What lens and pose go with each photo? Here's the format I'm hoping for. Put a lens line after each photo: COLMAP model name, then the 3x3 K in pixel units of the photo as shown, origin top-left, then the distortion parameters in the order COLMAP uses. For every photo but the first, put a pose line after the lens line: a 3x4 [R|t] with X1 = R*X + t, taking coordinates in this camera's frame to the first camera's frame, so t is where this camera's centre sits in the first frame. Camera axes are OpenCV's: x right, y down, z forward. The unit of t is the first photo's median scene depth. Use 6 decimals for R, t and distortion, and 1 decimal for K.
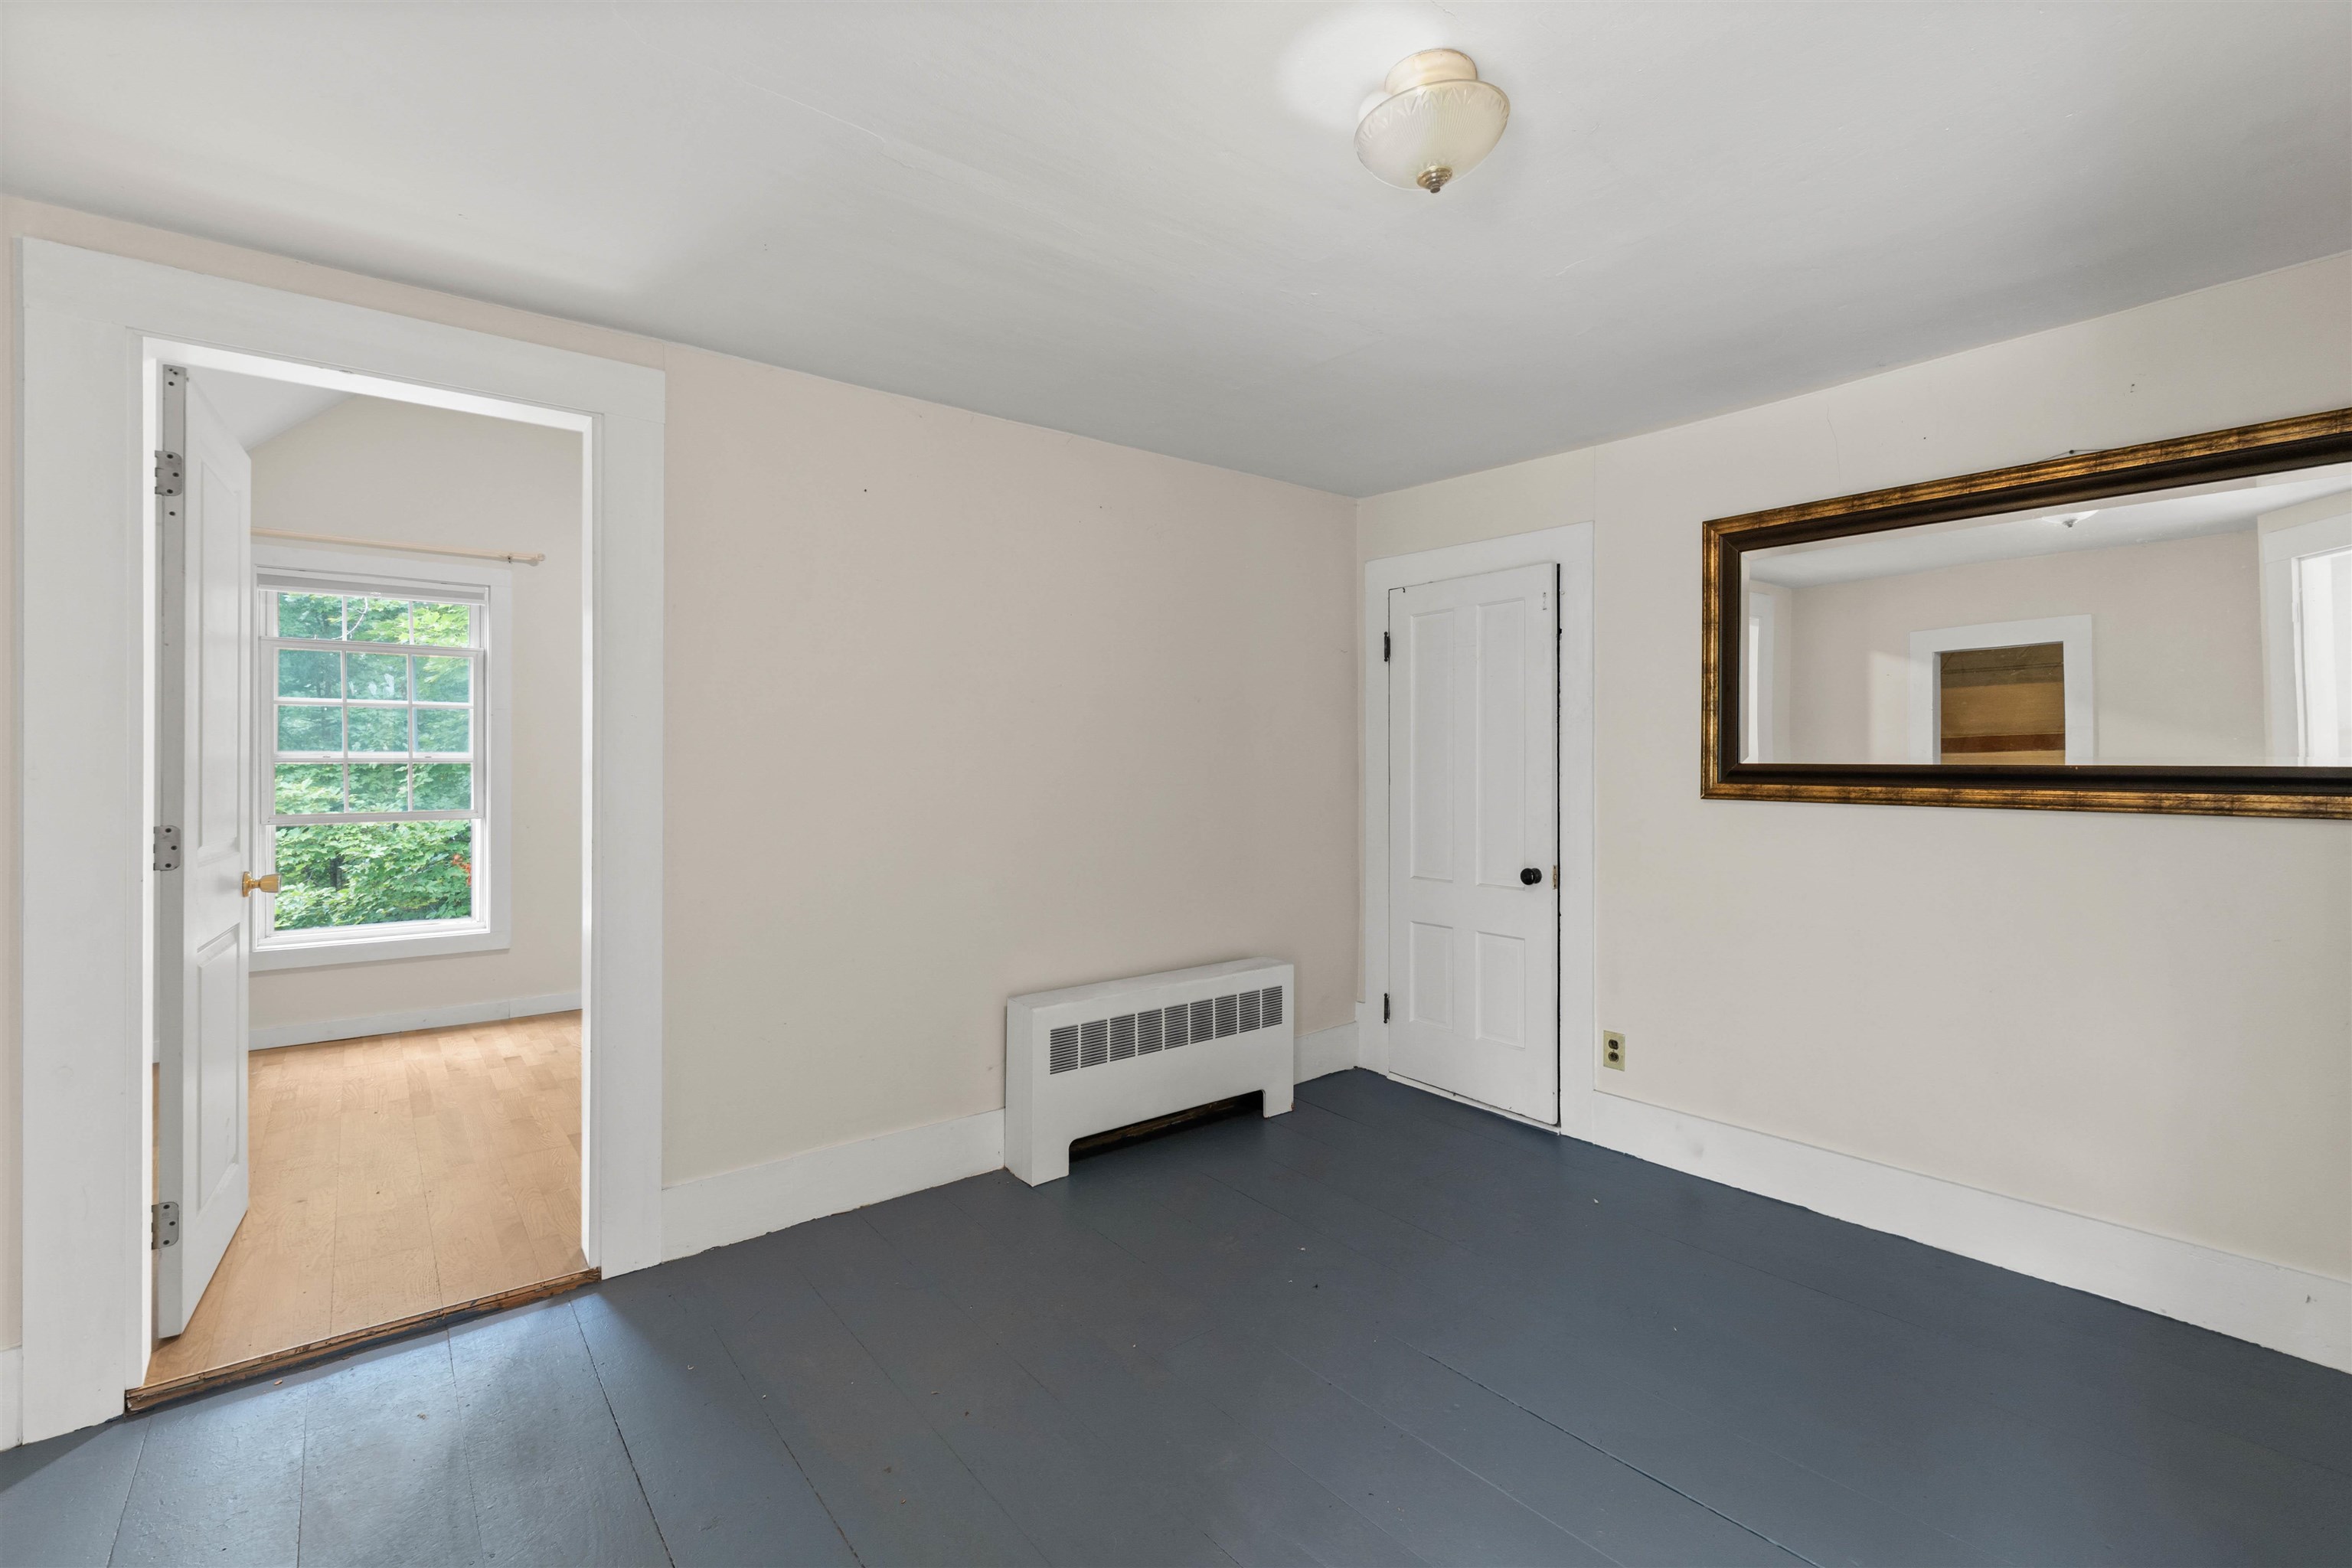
lens RADIAL K [[1050.4, 0, 1182.8], [0, 1050.4, 764.2], [0, 0, 1]] dist [0.001715, 0.001346]
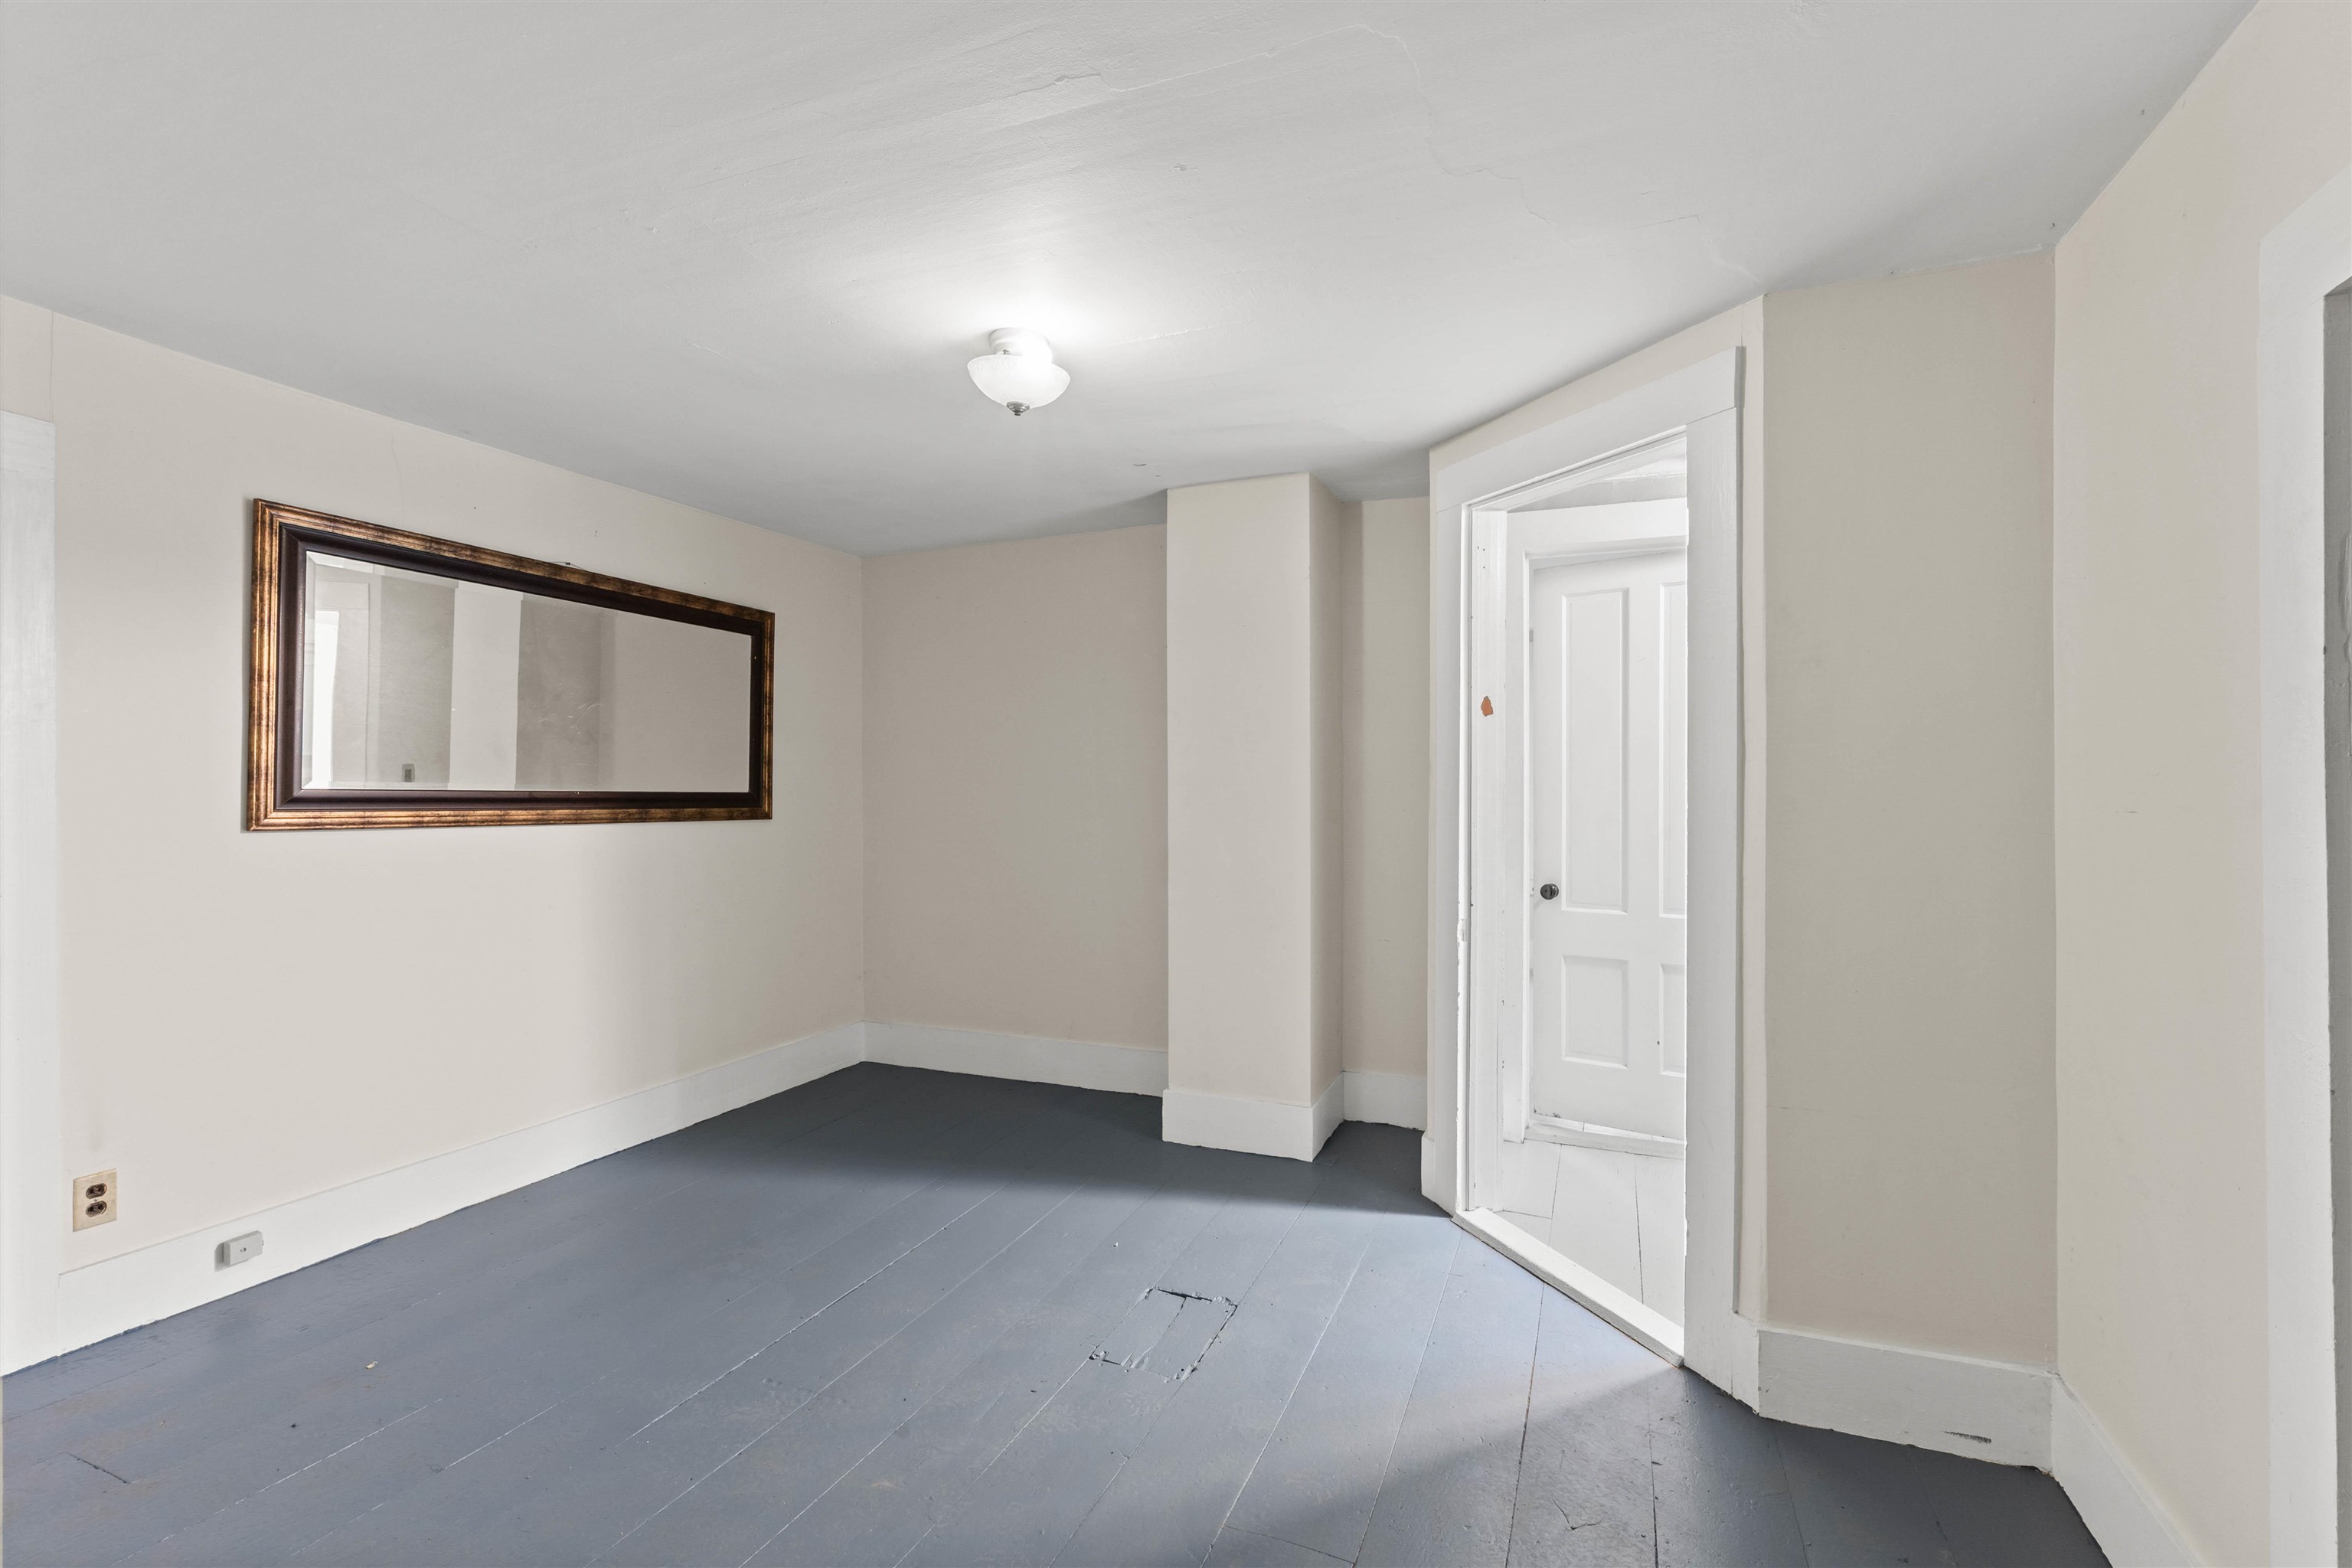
lens RADIAL K [[1050.4, 0, 1187.6], [0, 1050.4, 780.6], [0, 0, 1]] dist [0.001715, 0.001346]
pose [[-0.487027, 0.003229, 0.873381, -0.642990], [-0.007790, 0.999937, -0.008041, -0.006705], [-0.873352, -0.010719, -0.486971, 0.823094]]
